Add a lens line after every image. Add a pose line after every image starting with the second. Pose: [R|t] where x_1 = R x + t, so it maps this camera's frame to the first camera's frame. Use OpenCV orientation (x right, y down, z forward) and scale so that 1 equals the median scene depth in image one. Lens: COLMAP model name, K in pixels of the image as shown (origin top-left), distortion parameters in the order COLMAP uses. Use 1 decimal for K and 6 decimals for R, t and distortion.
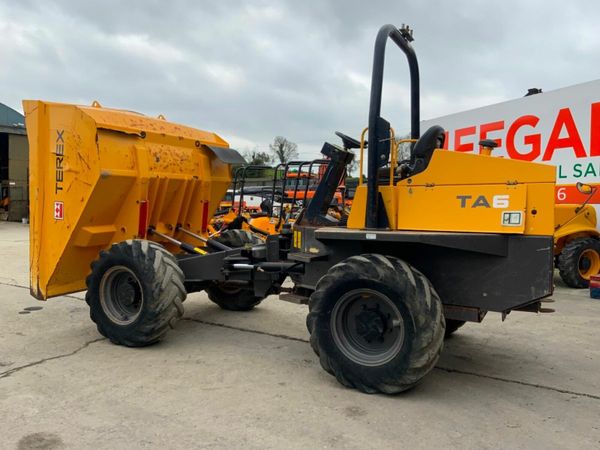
lens RADIAL K [[497.1, 0, 298.2], [0, 497.1, 223.7], [0, 0, 1]] dist [0.061369, -0.120477]
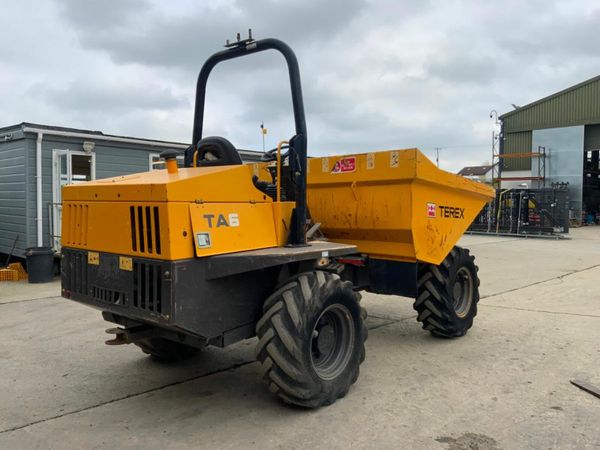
lens RADIAL K [[497.1, 0, 299.4], [0, 497.1, 226.3], [0, 0, 1]] dist [0.061369, -0.120477]
pose [[-0.228020, 0.039305, -0.972863, 1.049699], [-0.043012, 0.997803, 0.050394, -0.071980], [0.972706, 0.053335, -0.225828, 1.242939]]
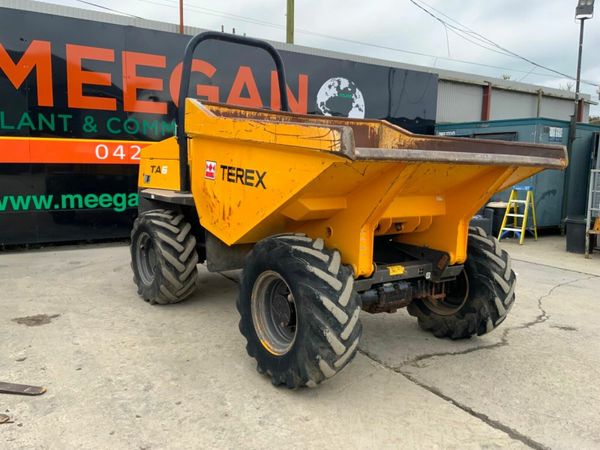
lens RADIAL K [[497.1, 0, 301.6], [0, 497.1, 225.7], [0, 0, 1]] dist [0.061369, -0.120477]
pose [[-0.896745, -0.082948, 0.434705, -0.467939], [-0.010100, 0.985858, 0.167281, -0.112008], [-0.442433, 0.145618, -0.884901, 1.925464]]
